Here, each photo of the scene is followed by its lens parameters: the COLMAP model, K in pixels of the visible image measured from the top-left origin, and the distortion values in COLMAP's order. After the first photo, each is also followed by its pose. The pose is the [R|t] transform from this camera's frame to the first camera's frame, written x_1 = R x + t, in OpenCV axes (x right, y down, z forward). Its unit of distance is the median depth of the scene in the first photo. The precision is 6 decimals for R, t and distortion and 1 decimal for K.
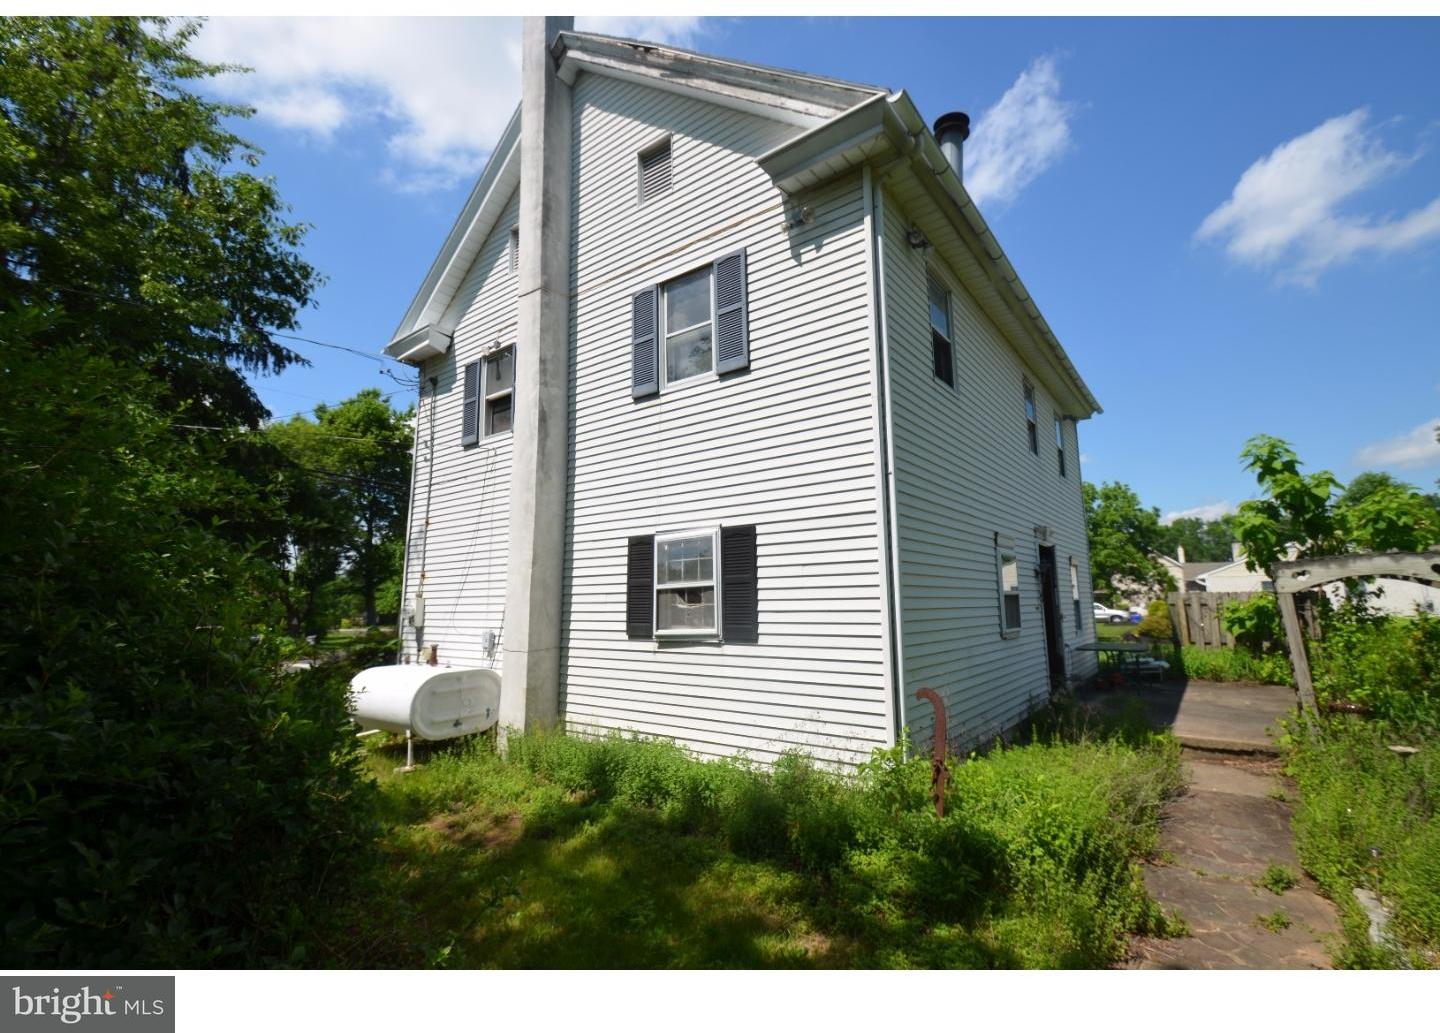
lens RADIAL K [[637.1, 0, 720.0], [0, 637.1, 516.5], [0, 0, 1]] dist [0.000213, 0.000179]
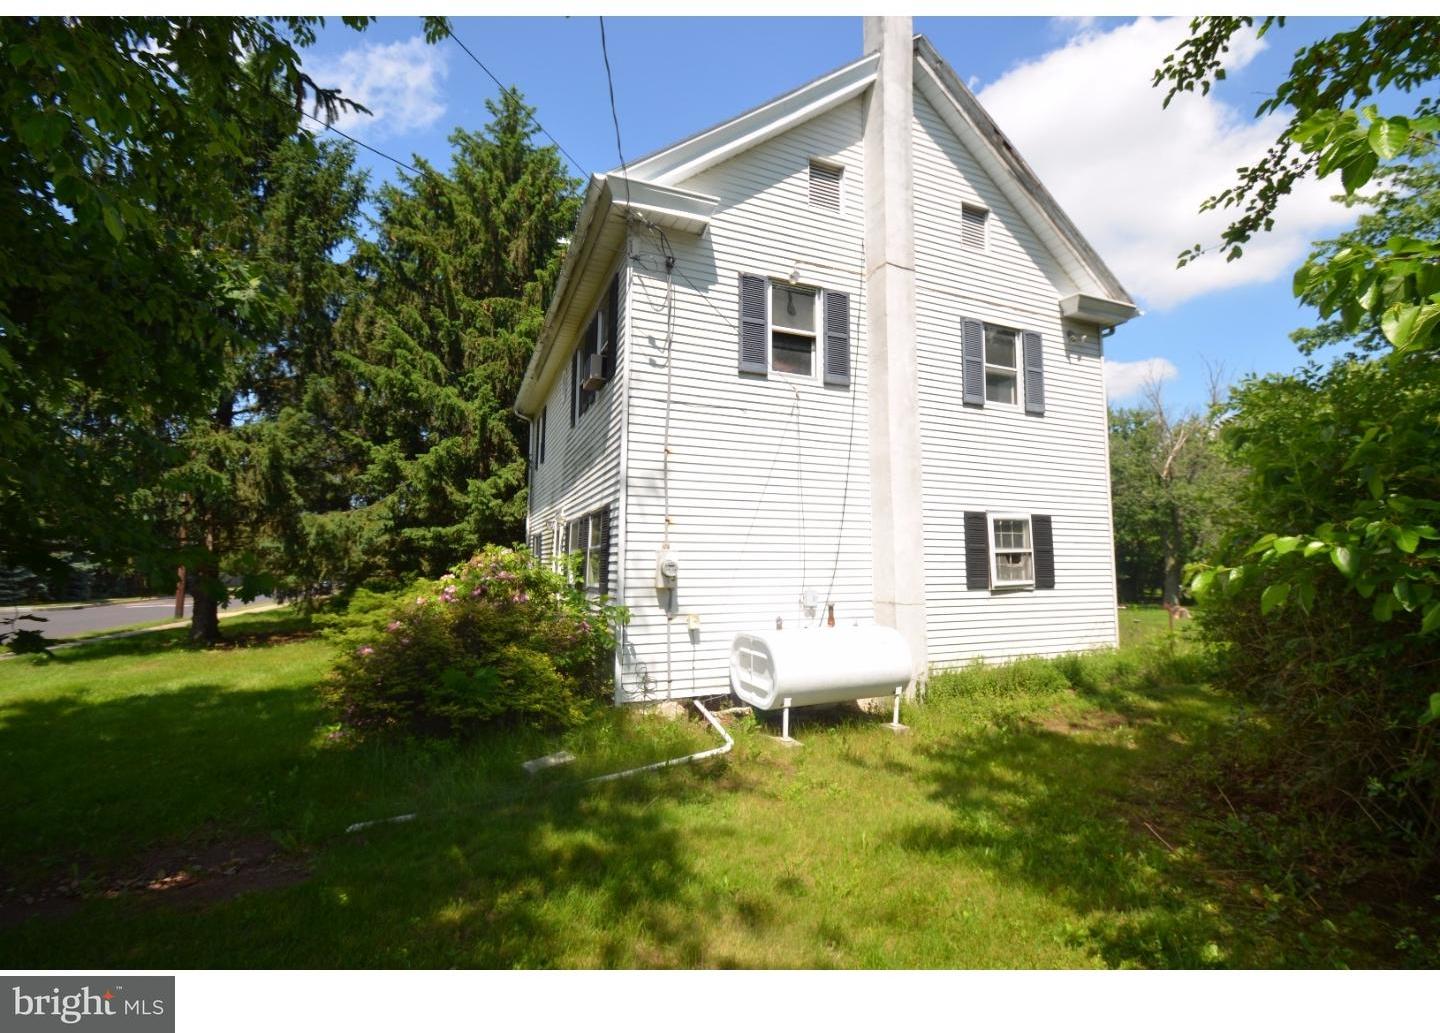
lens RADIAL K [[637.1, 0, 720.0], [0, 637.1, 516.5], [0, 0, 1]] dist [0.000213, 0.000179]
pose [[0.495314, 0.078725, 0.865140, -1.525147], [-0.126620, 0.991792, -0.017757, 0.130451], [-0.859437, -0.100749, 0.501217, 0.796105]]
